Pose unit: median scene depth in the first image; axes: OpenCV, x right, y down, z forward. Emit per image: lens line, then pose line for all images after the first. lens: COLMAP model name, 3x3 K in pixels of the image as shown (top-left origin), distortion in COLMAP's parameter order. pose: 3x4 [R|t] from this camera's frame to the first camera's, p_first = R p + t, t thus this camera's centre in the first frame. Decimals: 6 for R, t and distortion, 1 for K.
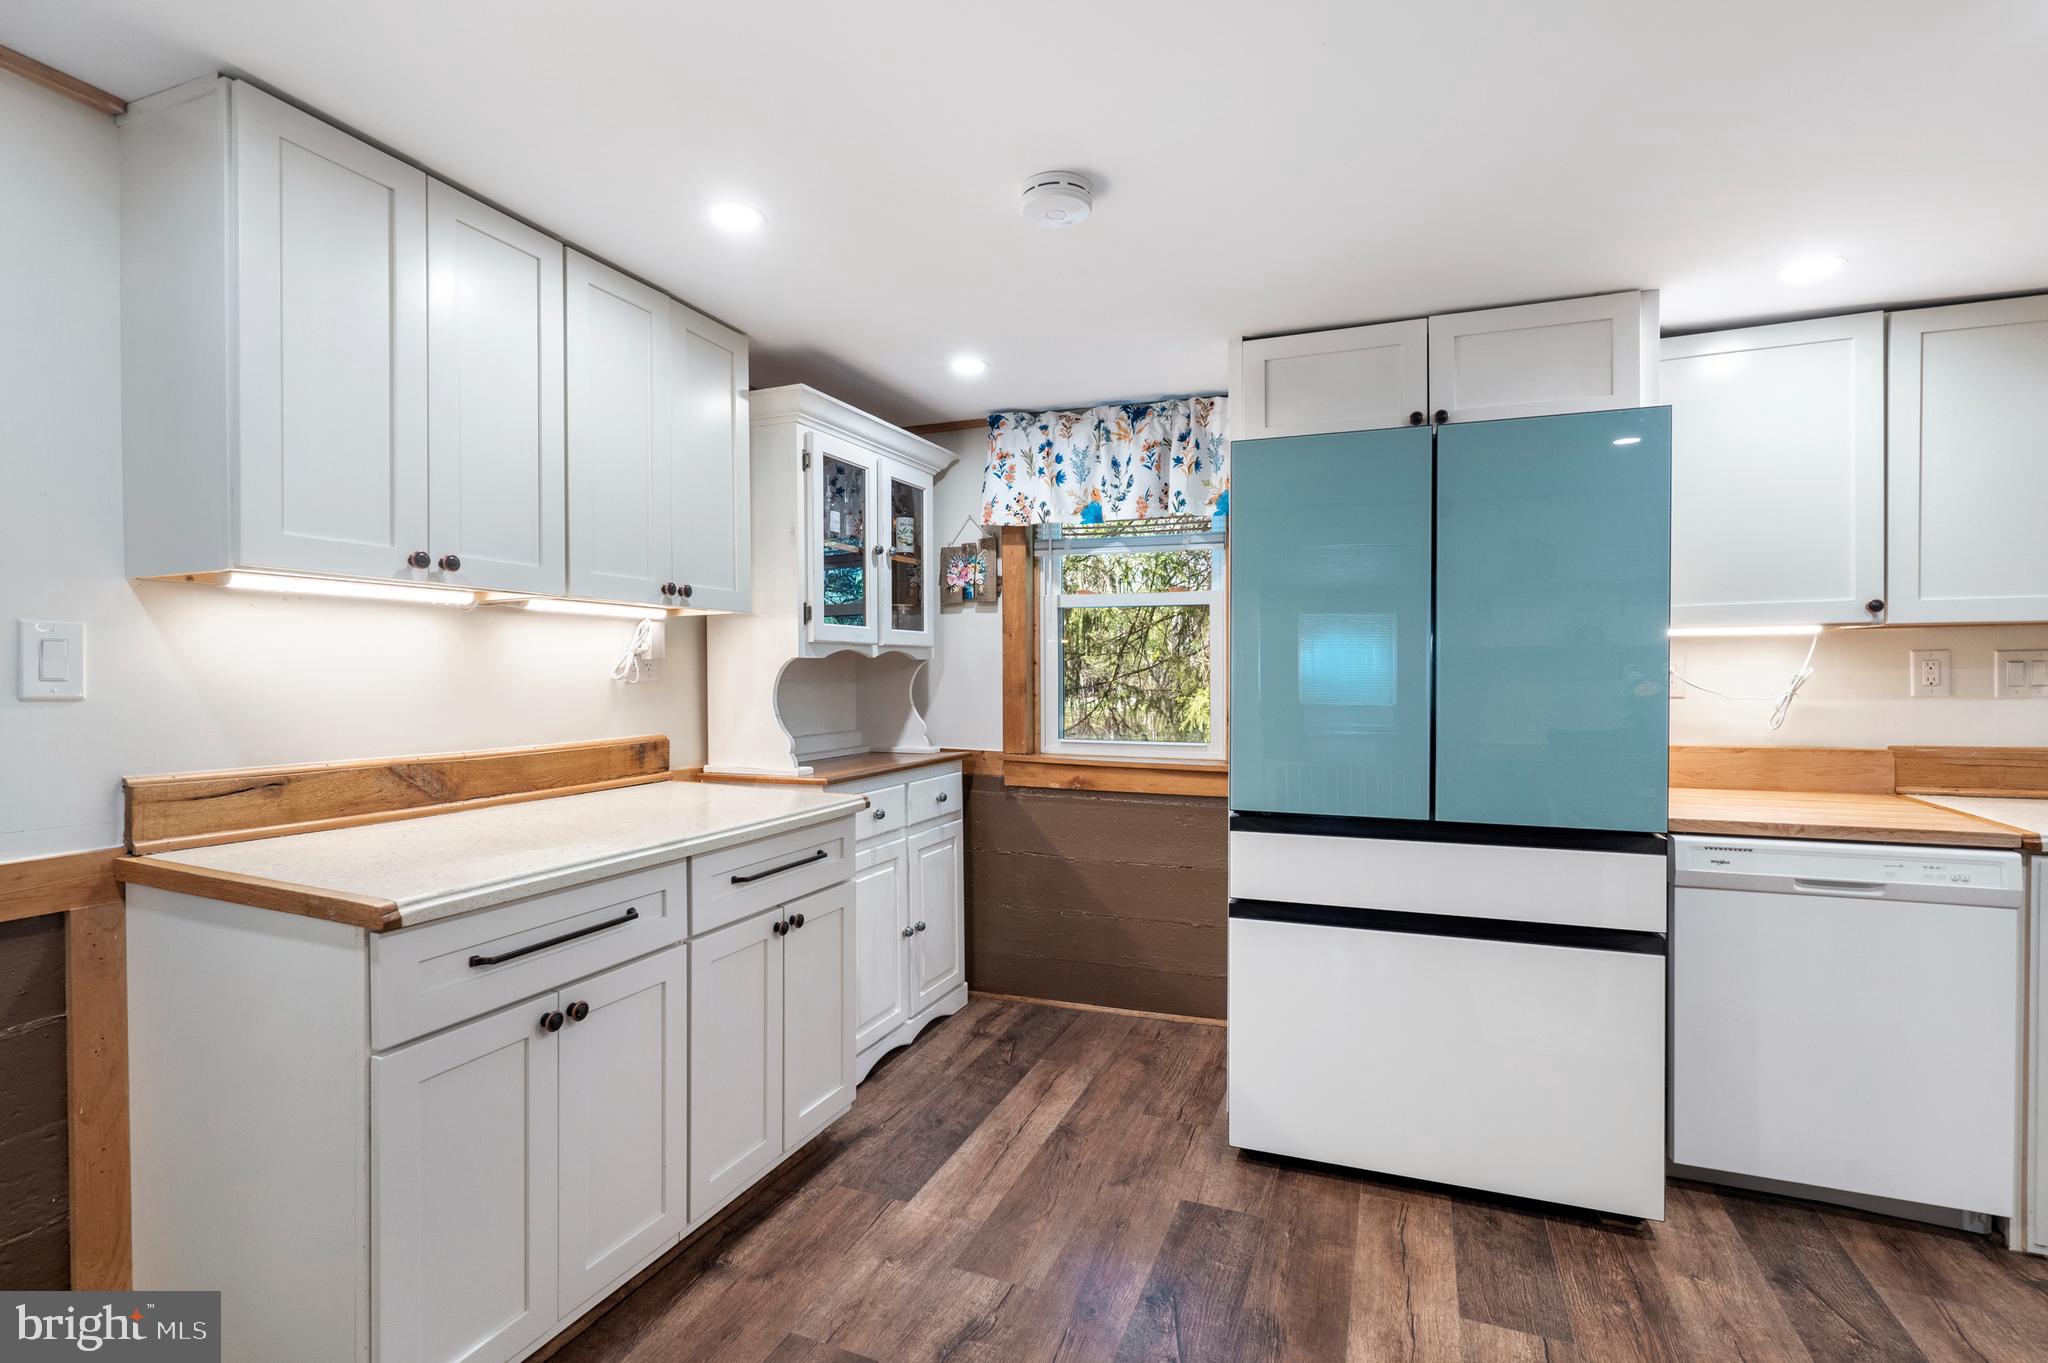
lens RADIAL K [[938.4, 0, 1016.9], [0, 938.4, 679.9], [0, 0, 1]] dist [-0.003249, 0.000615]
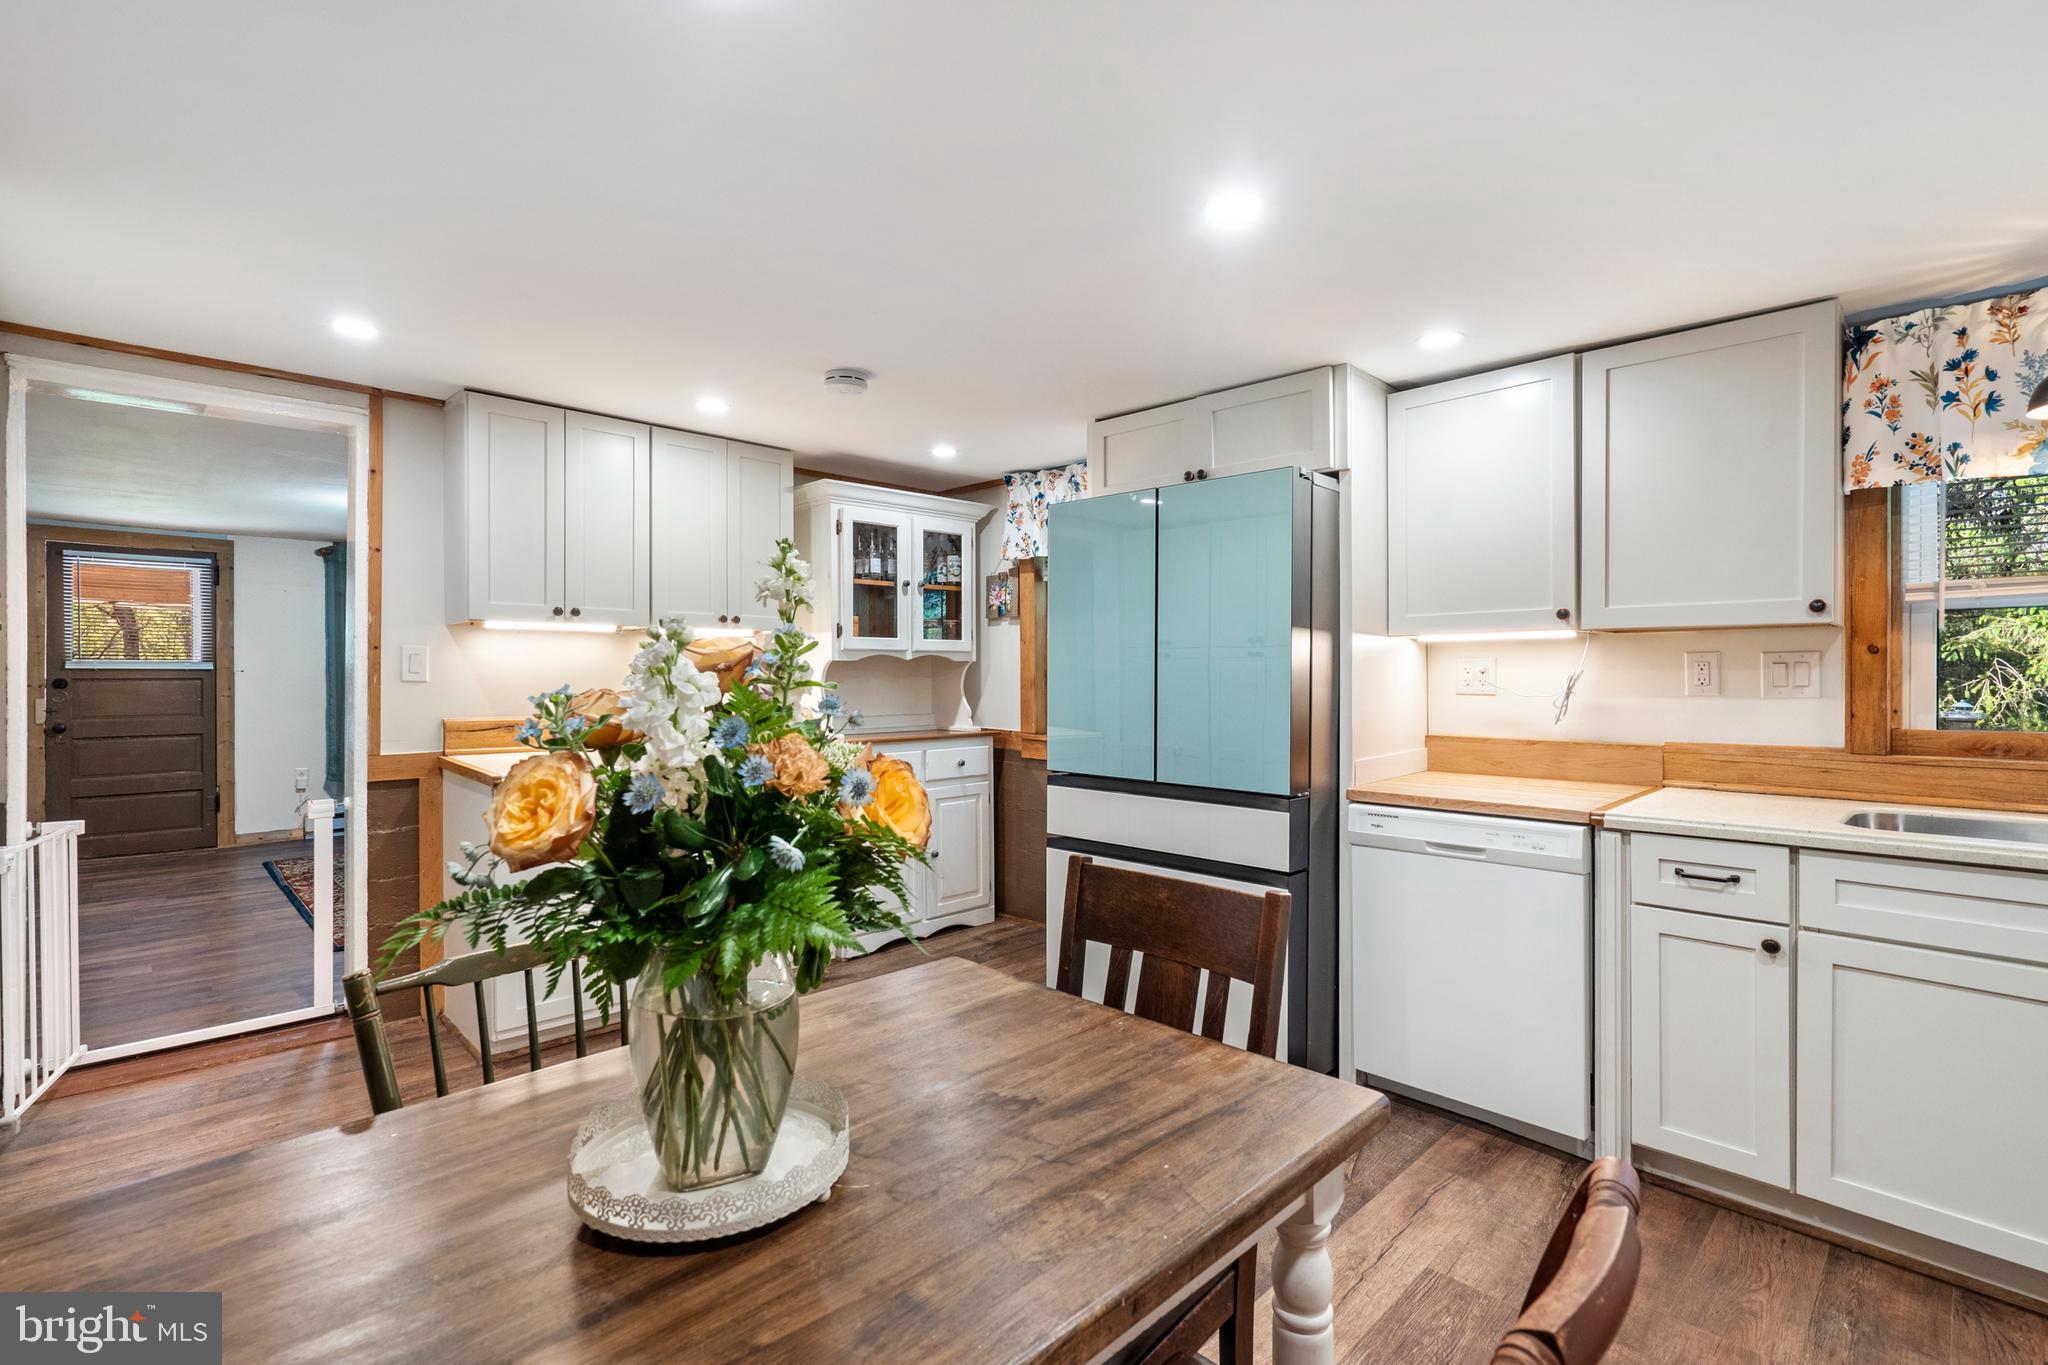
lens RADIAL K [[938.4, 0, 1018.5], [0, 938.4, 679.9], [0, 0, 1]] dist [-0.003249, 0.000615]
pose [[0.918860, 0.006733, -0.394526, 0.657326], [-0.006069, 0.999977, 0.002930, 0.001172], [0.394537, -0.000298, 0.918880, -0.264810]]
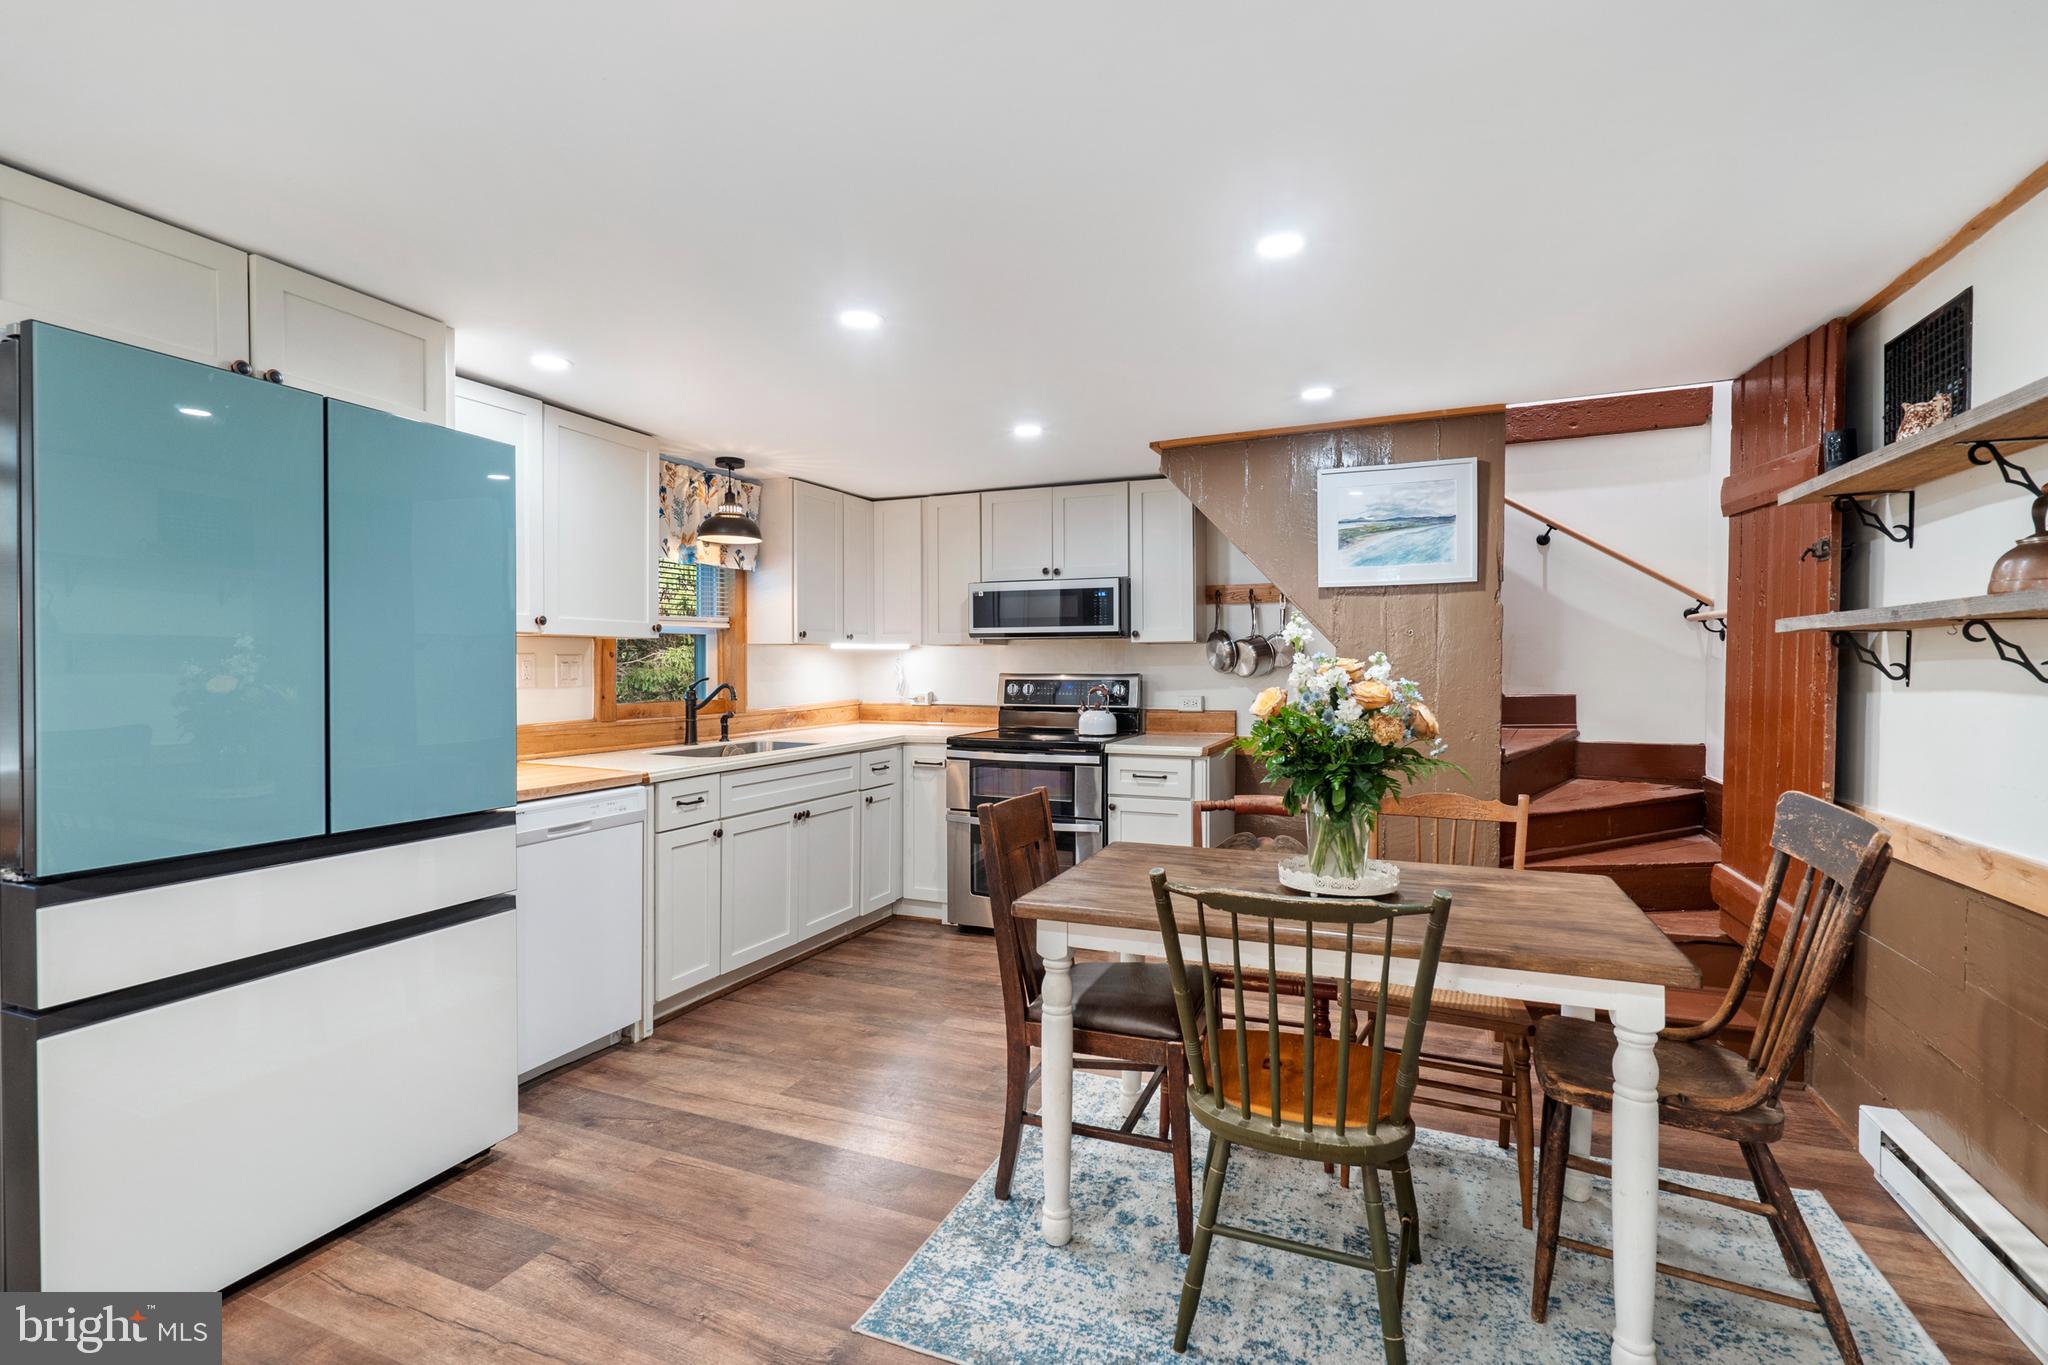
lens RADIAL K [[938.4, 0, 1018.5], [0, 938.4, 686.2], [0, 0, 1]] dist [-0.003249, 0.000615]
pose [[0.010312, -0.015540, 0.999826, -0.366828], [0.006001, 0.999862, 0.015479, -0.001628], [-0.999929, 0.005840, 0.010404, 0.263374]]
